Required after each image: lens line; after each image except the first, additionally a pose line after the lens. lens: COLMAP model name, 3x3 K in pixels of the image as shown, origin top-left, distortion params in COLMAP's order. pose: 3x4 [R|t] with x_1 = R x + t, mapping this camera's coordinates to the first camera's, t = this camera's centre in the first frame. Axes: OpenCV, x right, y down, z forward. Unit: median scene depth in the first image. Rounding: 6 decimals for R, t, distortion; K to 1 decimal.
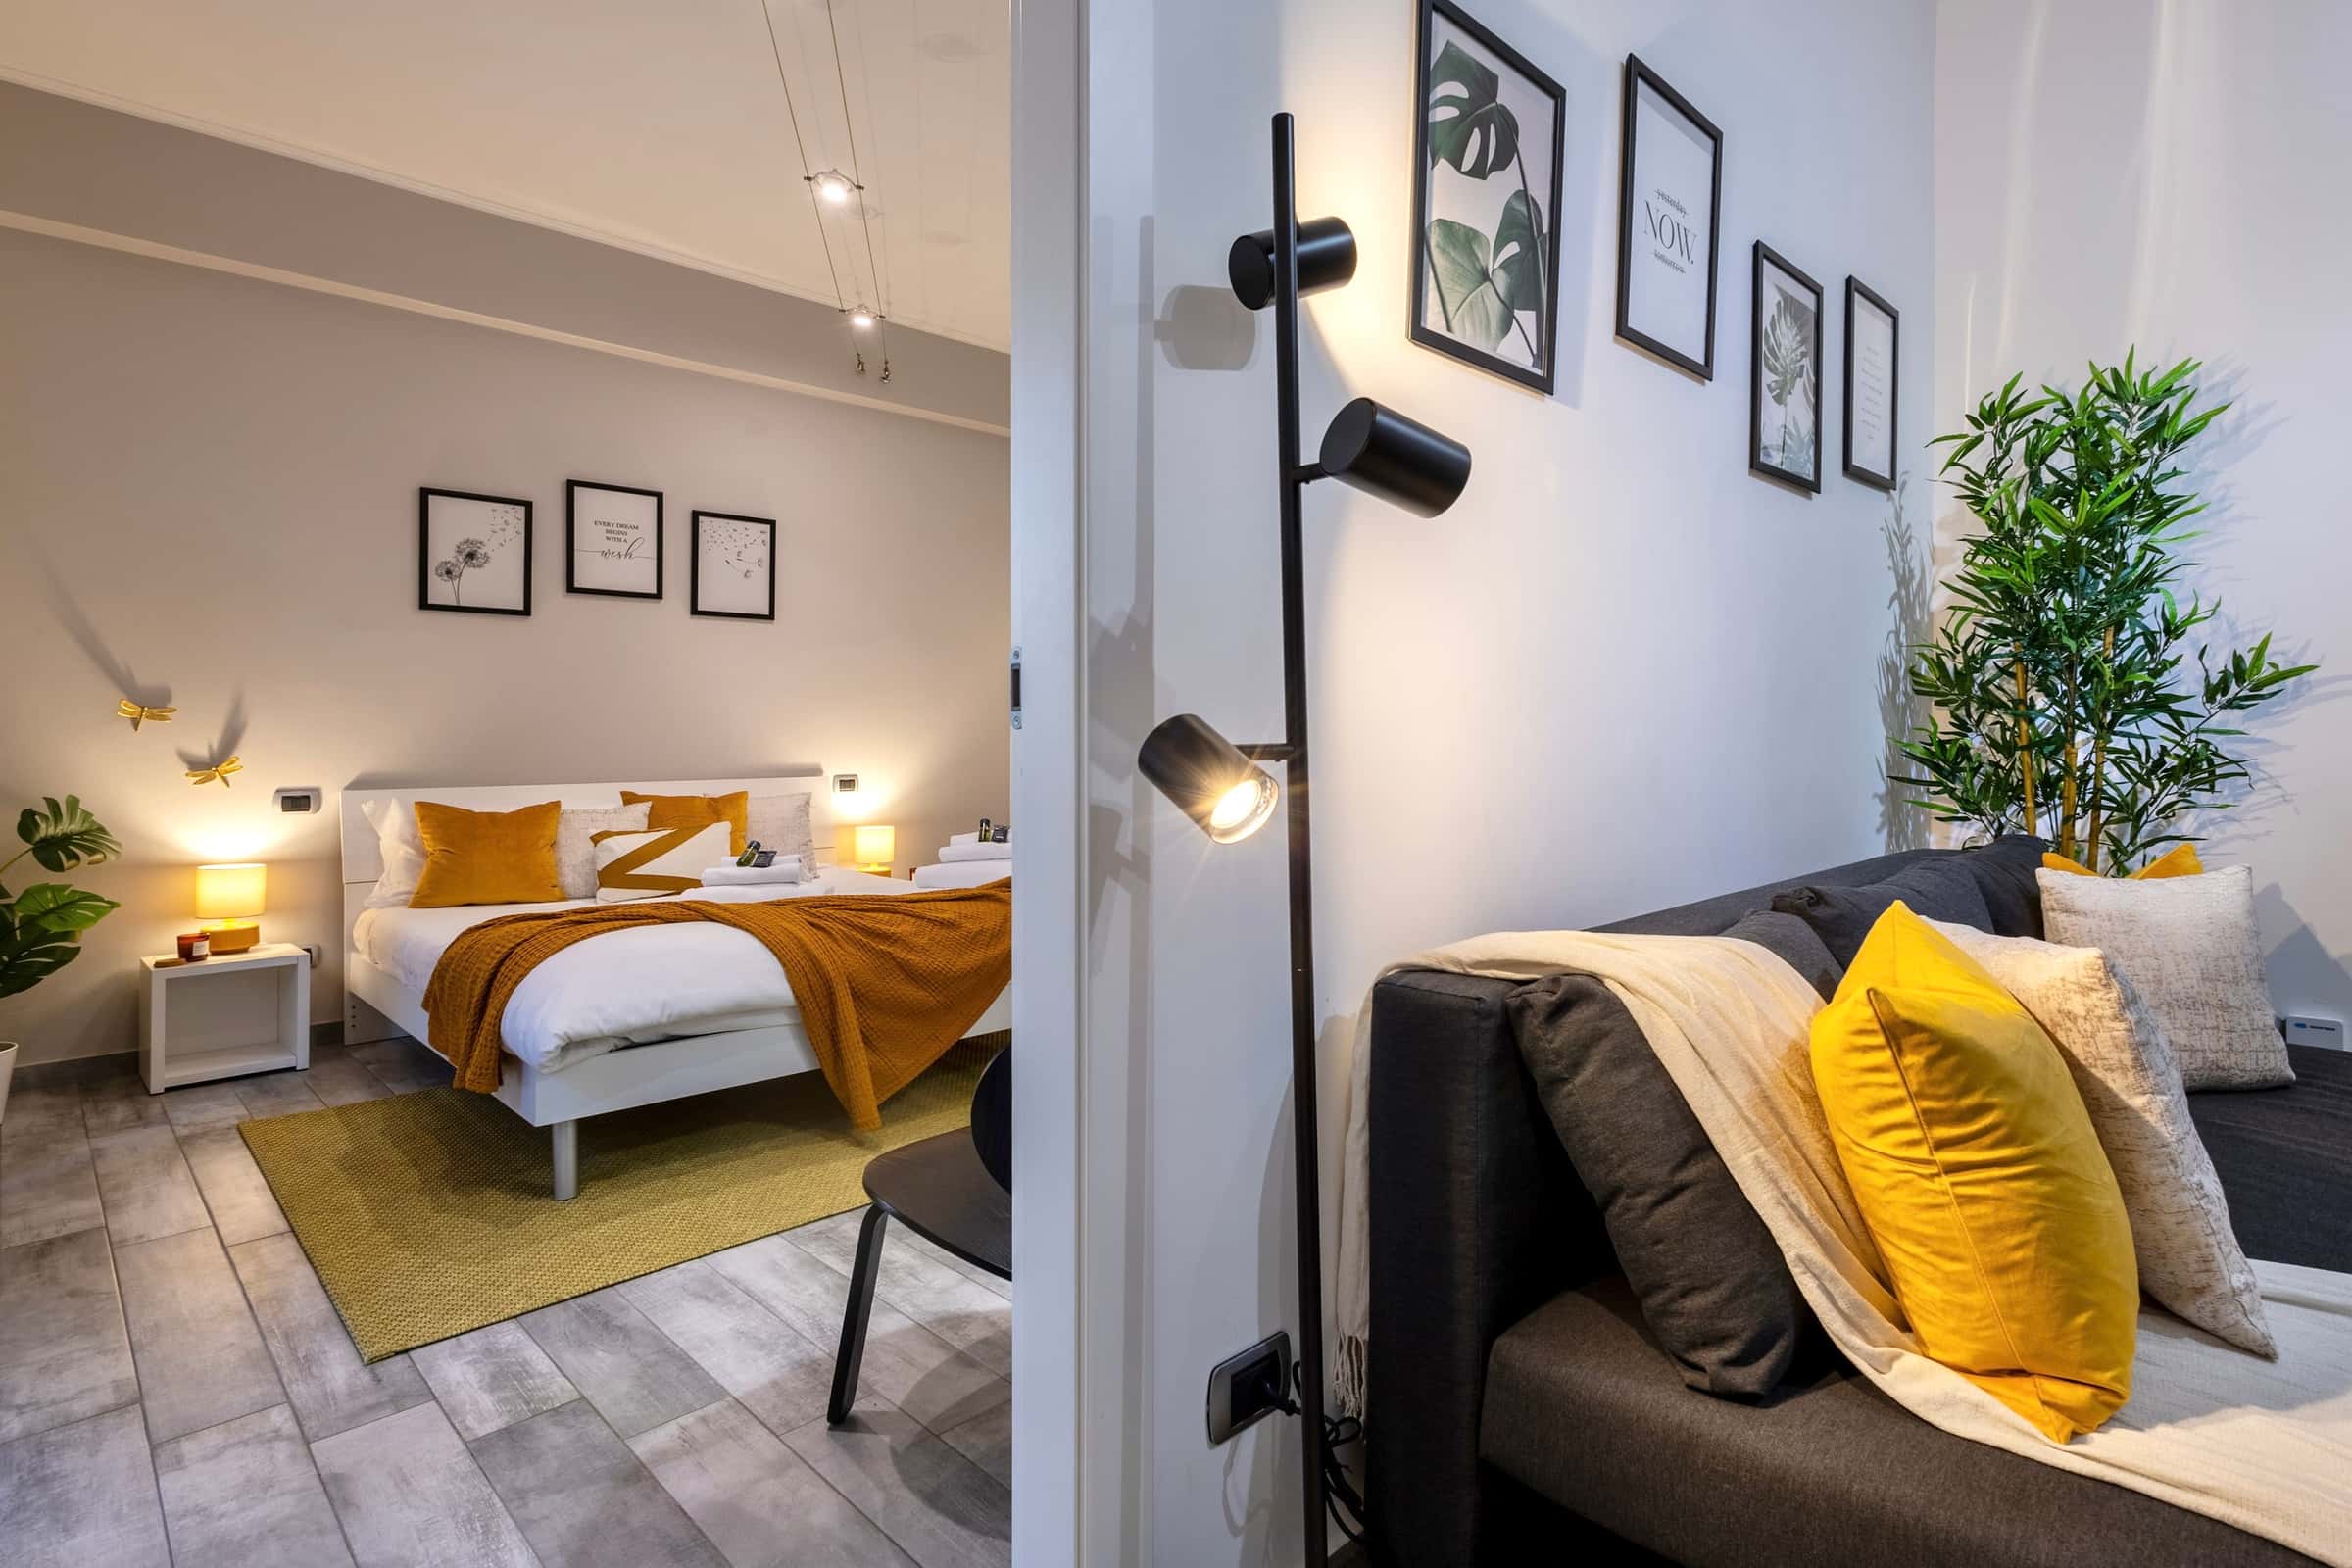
lens RADIAL K [[987.1, 0, 1179.6], [0, 987.1, 753.2], [0, 0, 1]] dist [0.016825, -0.004178]
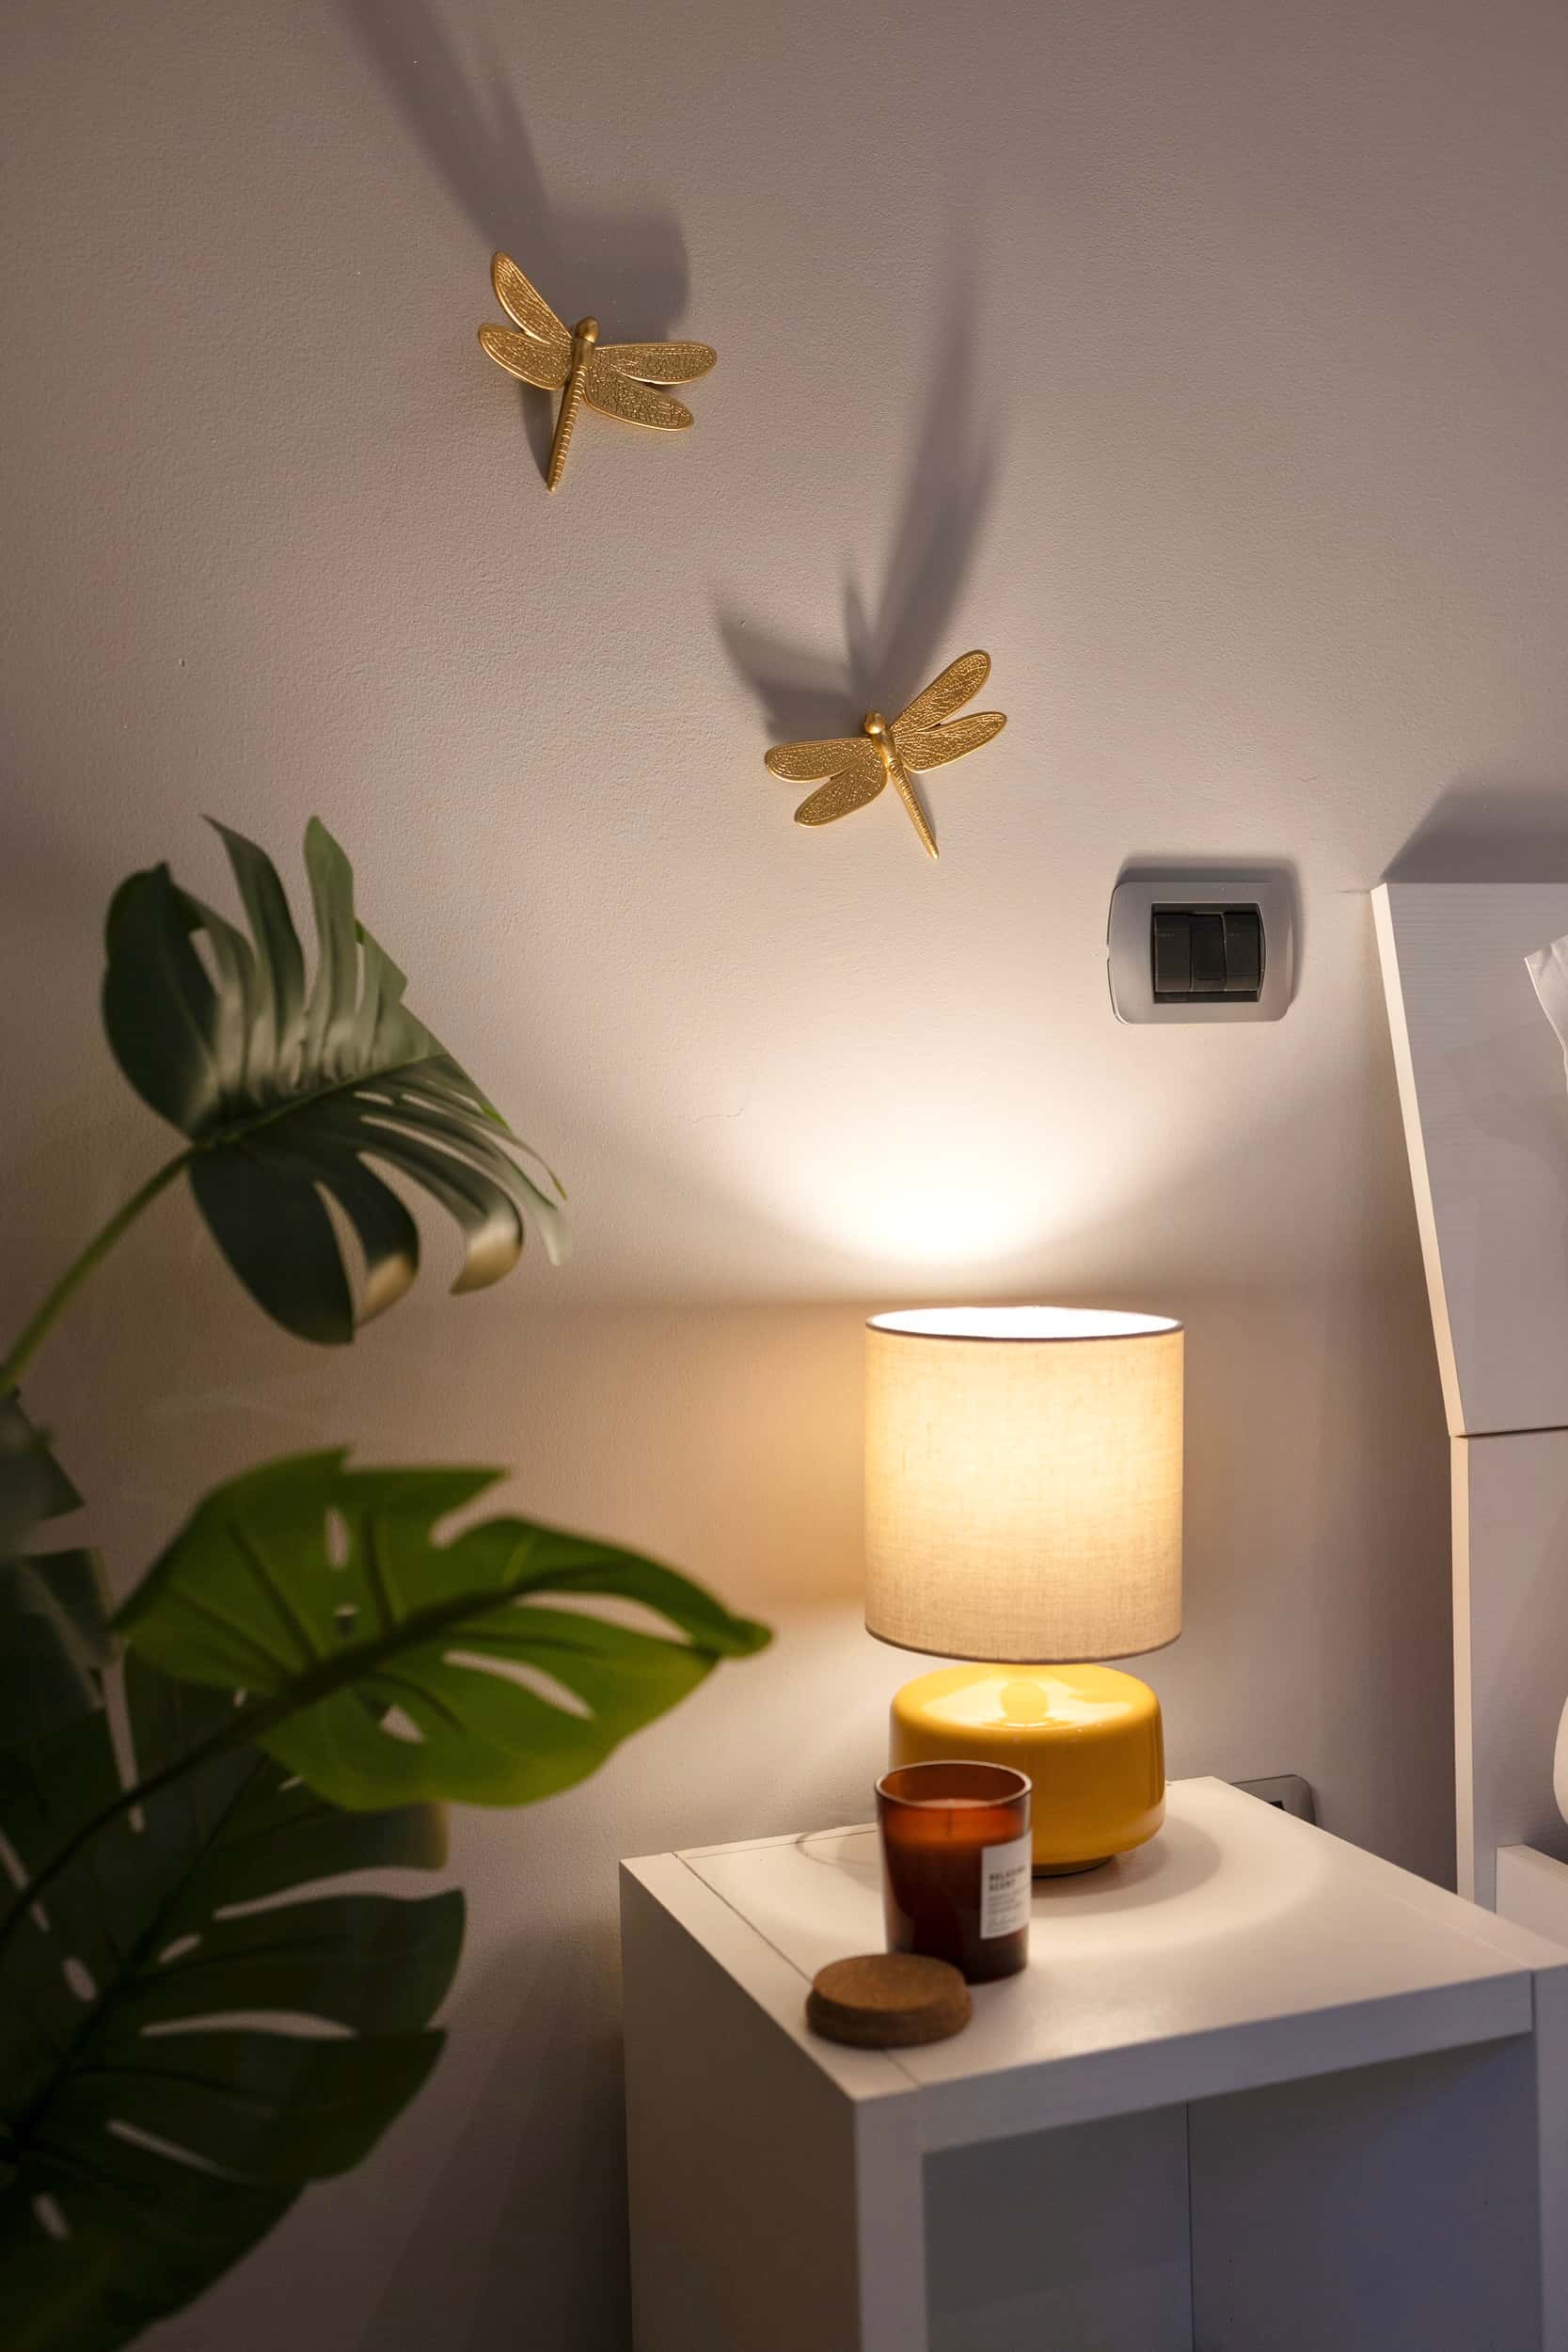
lens RADIAL K [[1921.4, 0, 789.3], [0, 1921.4, 1180.8], [0, 0, 1]] dist [0.005077, 0.001773]
pose [[0.901771, -0.015017, -0.431953, -0.835260], [0.029142, 0.999235, 0.026098, 0.080762], [0.431231, -0.036123, 0.901518, 0.697591]]
